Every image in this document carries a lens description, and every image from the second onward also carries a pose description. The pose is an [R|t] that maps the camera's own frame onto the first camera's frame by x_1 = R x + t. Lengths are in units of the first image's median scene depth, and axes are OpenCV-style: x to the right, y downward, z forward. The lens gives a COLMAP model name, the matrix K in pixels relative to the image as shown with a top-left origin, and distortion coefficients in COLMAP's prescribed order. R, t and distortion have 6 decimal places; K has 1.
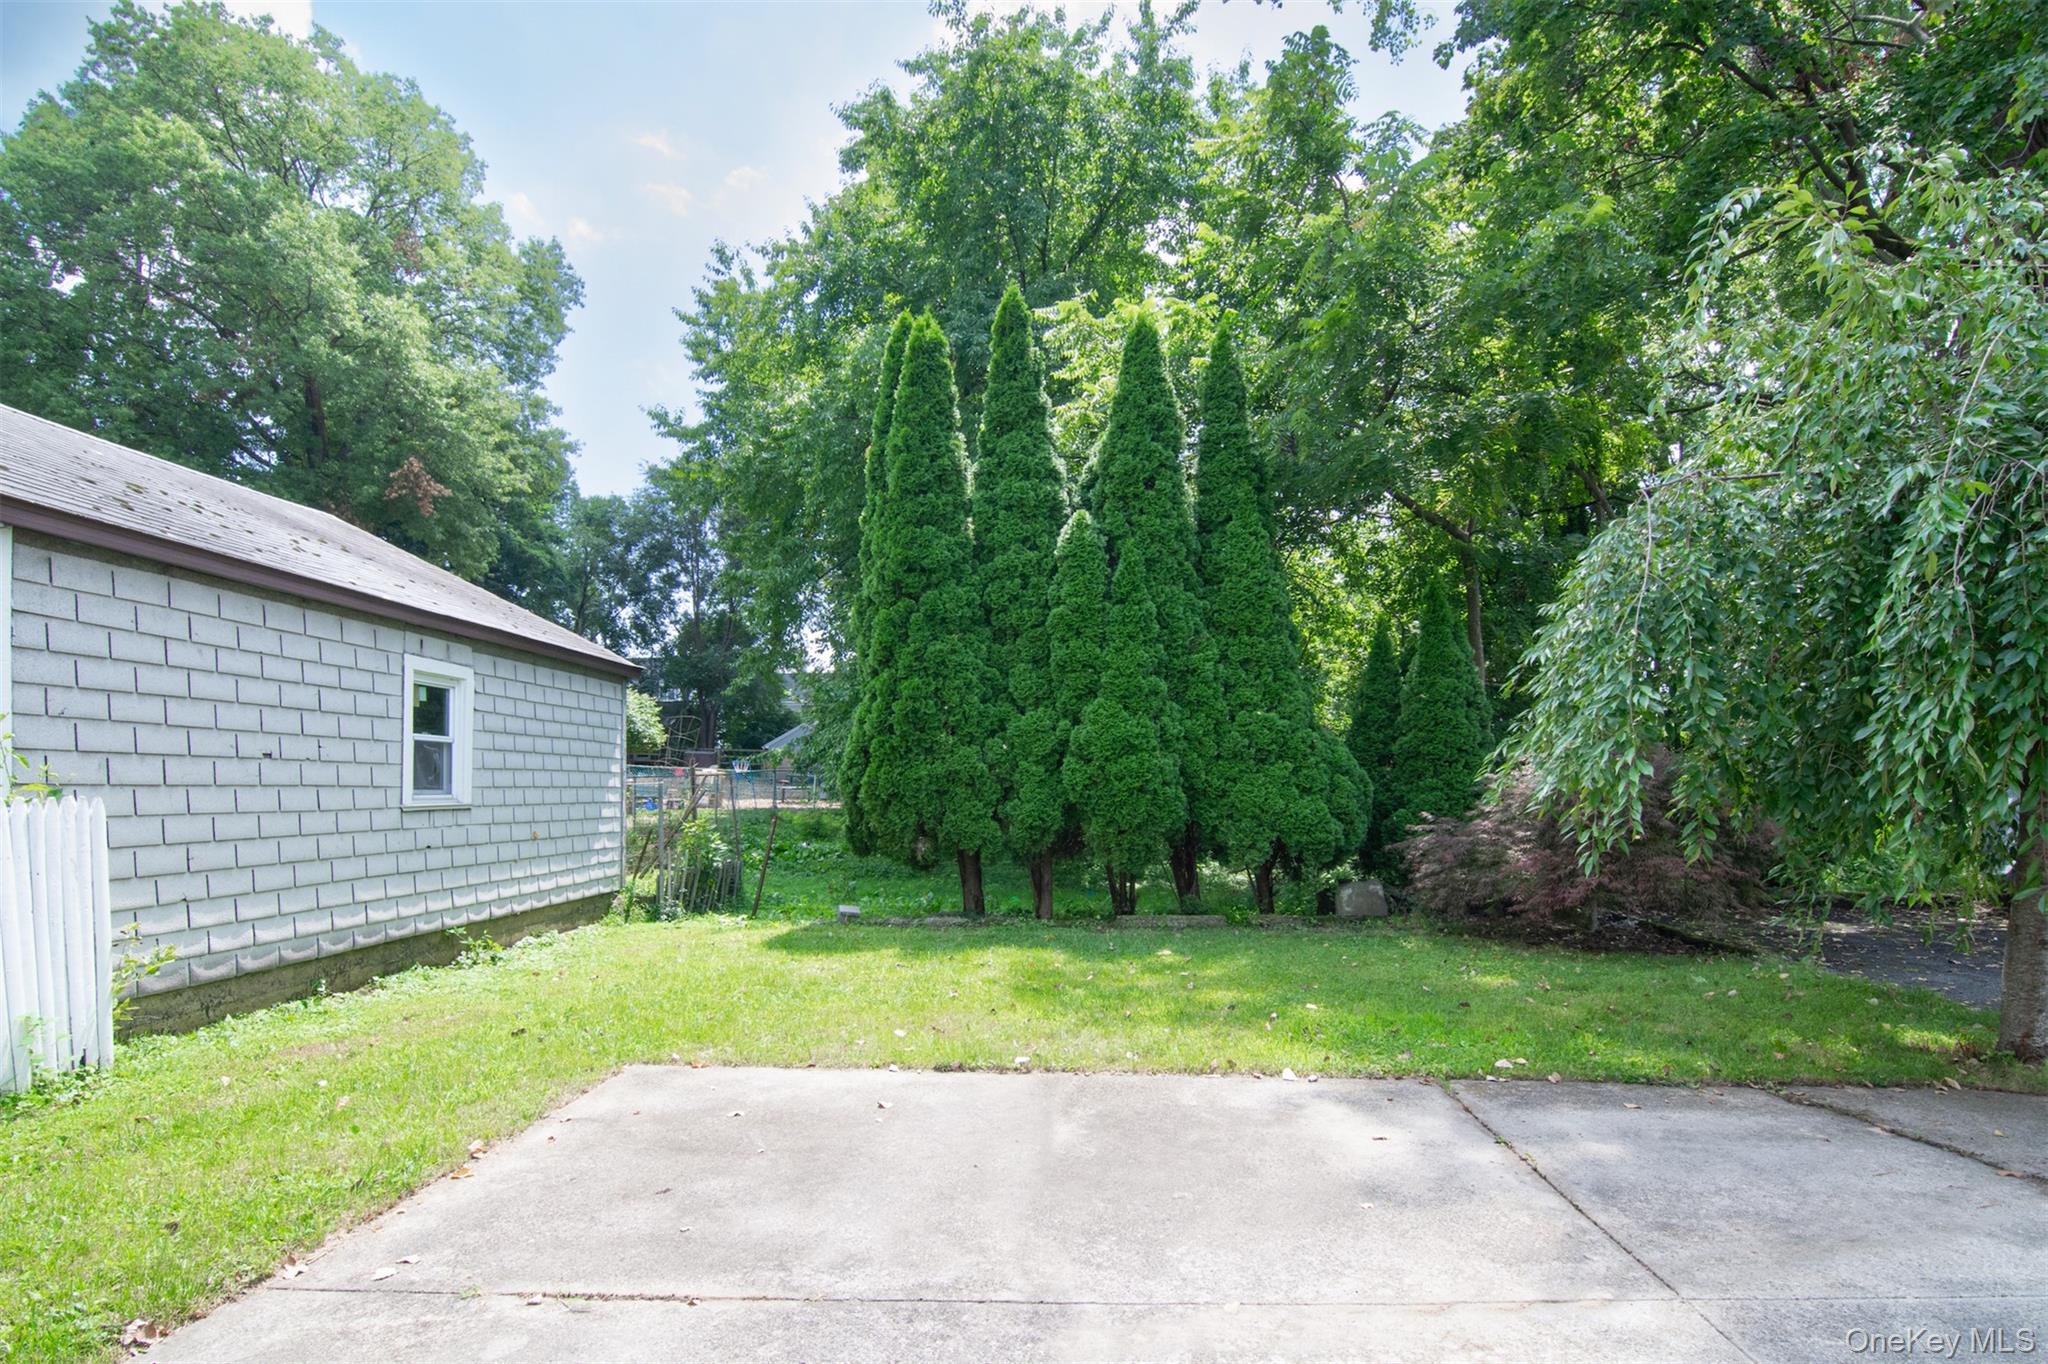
lens RADIAL K [[992.9, 0, 1022.2], [0, 992.9, 786.6], [0, 0, 1]] dist [-0.020121, 0.000285]
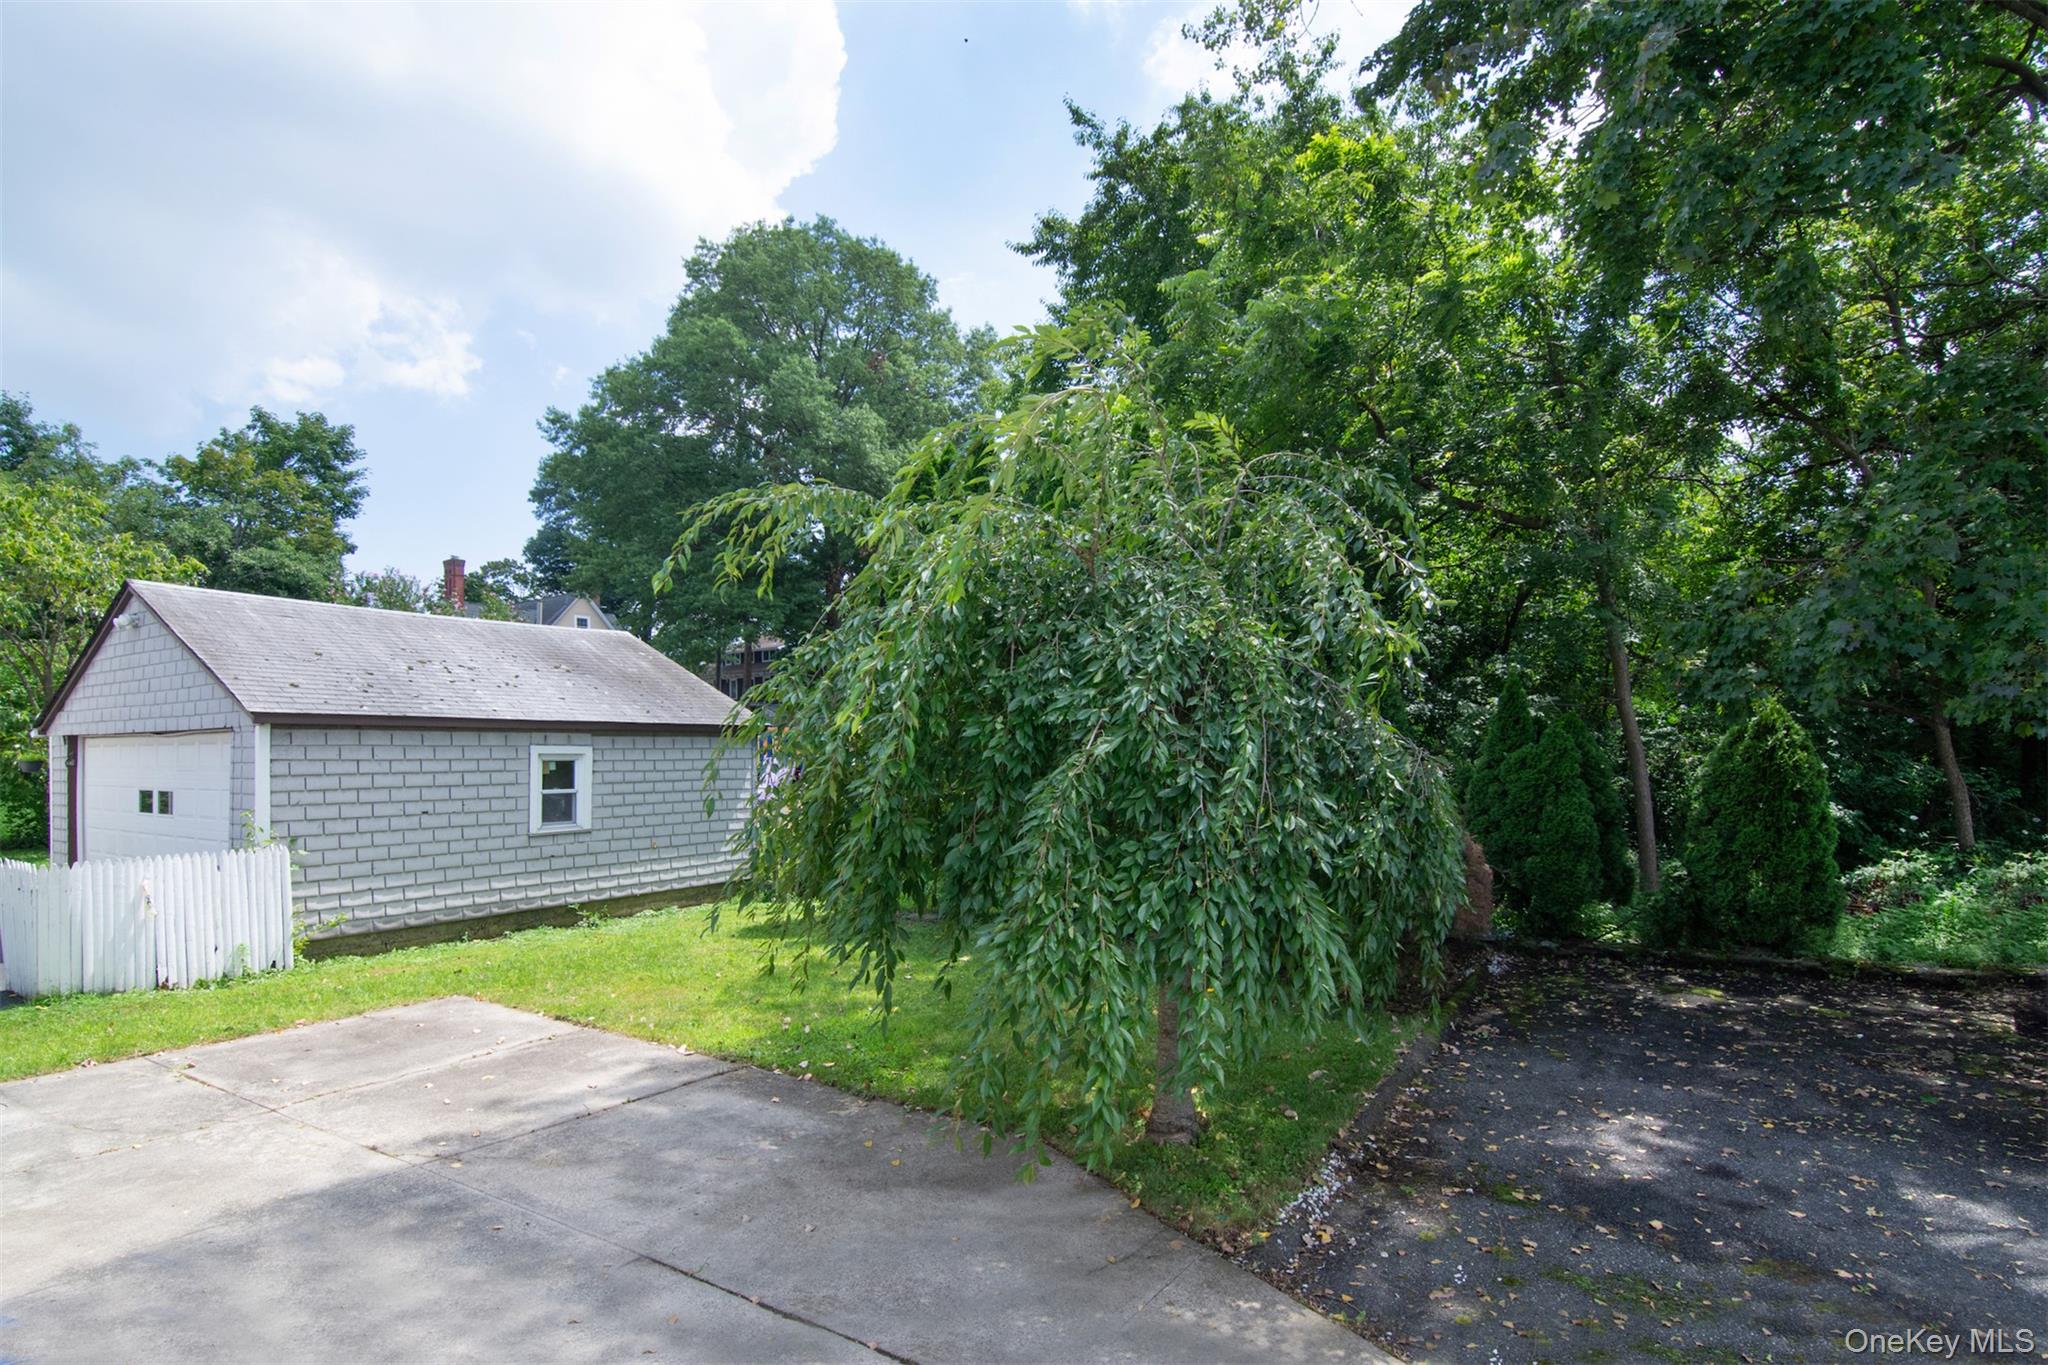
lens RADIAL K [[947.3, 0, 1059.2], [0, 947.3, 739.9], [0, 0, 1]] dist [-0.021745, -0.000532]
pose [[0.885589, -0.015669, -0.464205, 0.933850], [0.009033, 0.999823, -0.016516, -0.105407], [0.464381, 0.010433, 0.885574, -0.033746]]
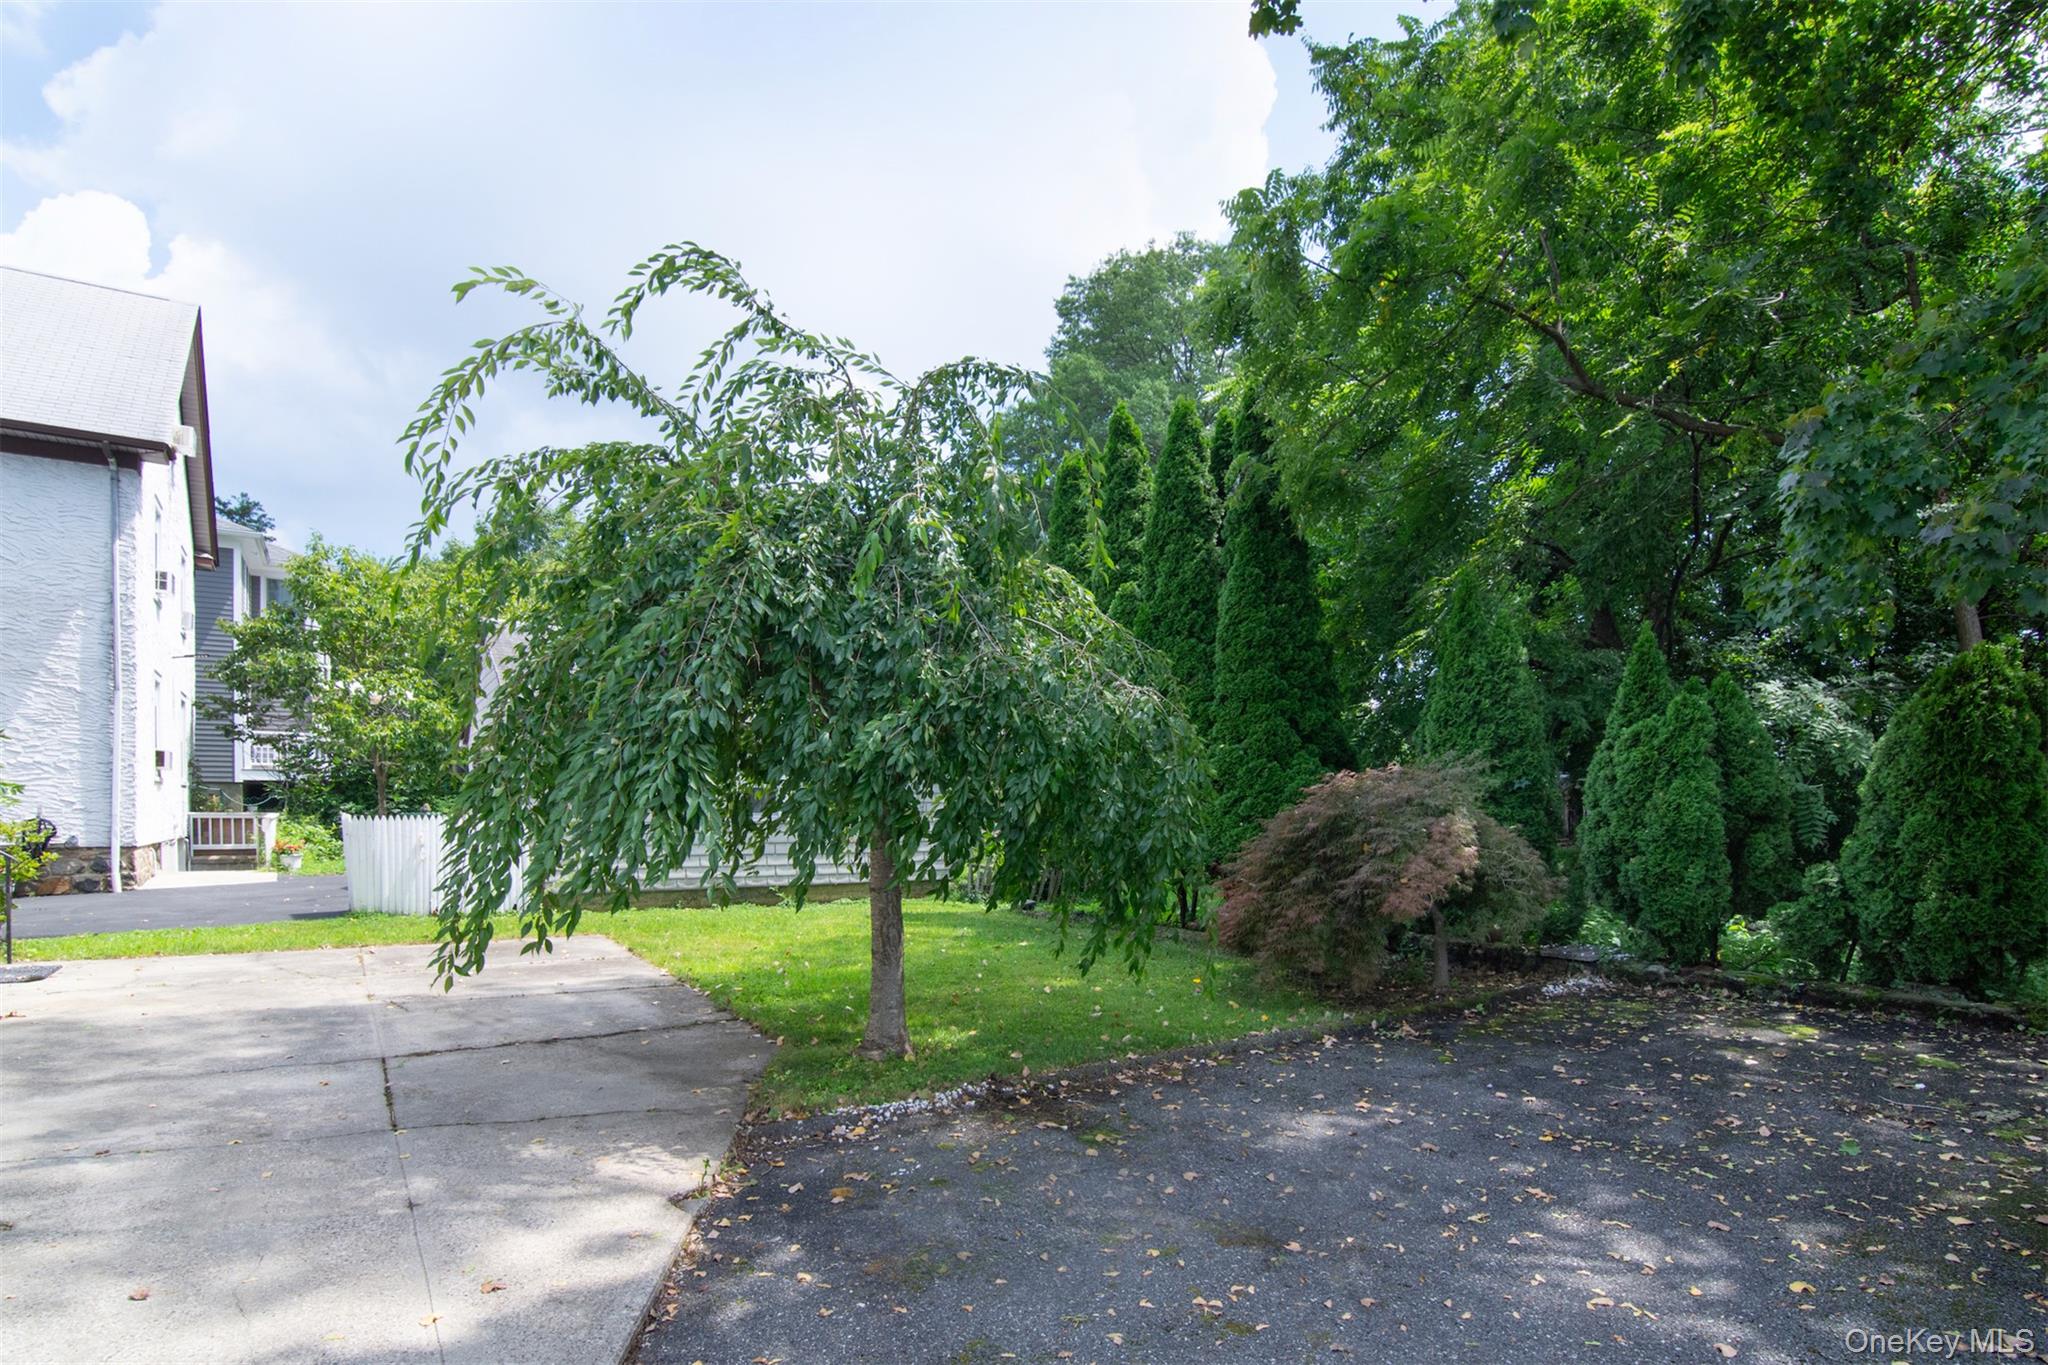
lens RADIAL K [[992.9, 0, 1022.2], [0, 992.9, 787.1], [0, 0, 1]] dist [-0.020121, 0.000285]
pose [[0.632674, 0.000324, -0.774418, 1.238081], [-0.007630, 0.999954, -0.005816, -0.039952], [0.774380, 0.009588, 0.632648, 0.175056]]
